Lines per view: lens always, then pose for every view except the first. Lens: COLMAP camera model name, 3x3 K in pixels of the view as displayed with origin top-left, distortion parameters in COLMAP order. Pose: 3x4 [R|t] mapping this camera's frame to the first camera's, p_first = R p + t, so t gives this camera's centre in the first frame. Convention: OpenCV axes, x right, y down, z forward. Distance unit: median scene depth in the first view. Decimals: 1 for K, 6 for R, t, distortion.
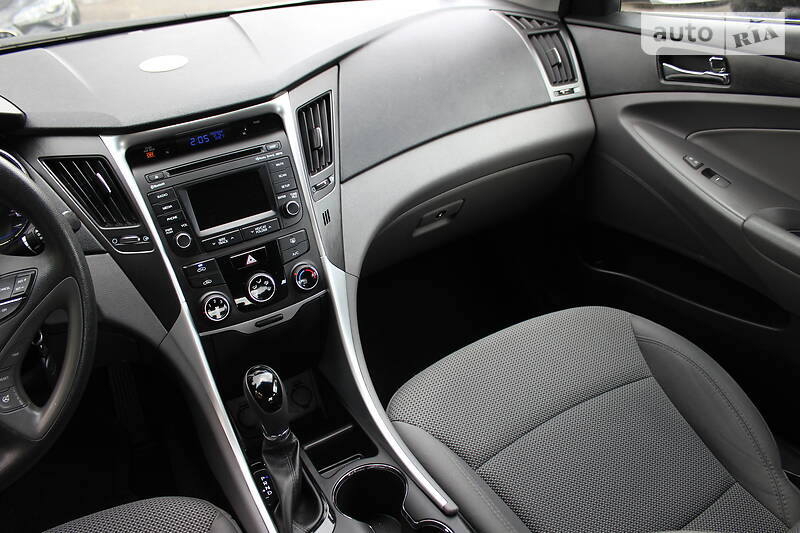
lens RADIAL K [[644.6, 0, 400.0], [0, 644.6, 266.5], [0, 0, 1]] dist [-0.169969, 0.112756]
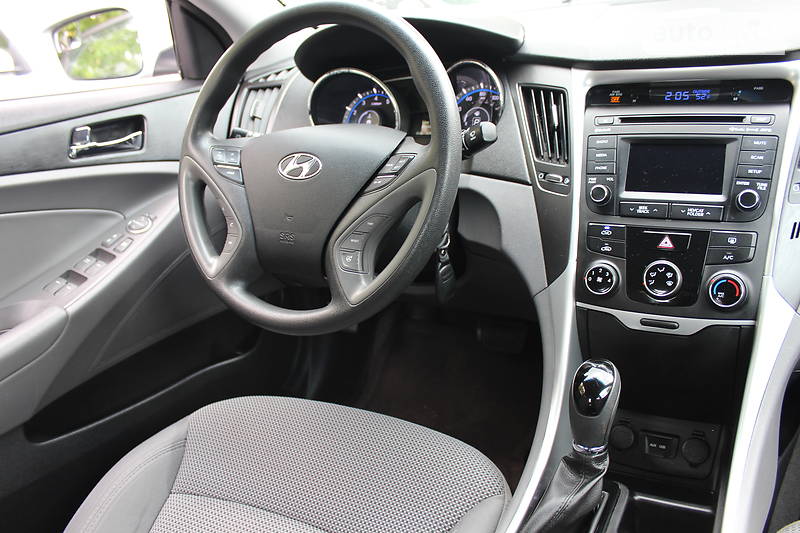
lens RADIAL K [[644.6, 0, 400.0], [0, 644.6, 266.5], [0, 0, 1]] dist [-0.169969, 0.112756]
pose [[0.484208, 0.311715, -0.817543, 0.262260], [-0.353014, 0.924558, 0.143437, 0.022418], [0.800577, 0.219150, 0.557718, 0.313075]]
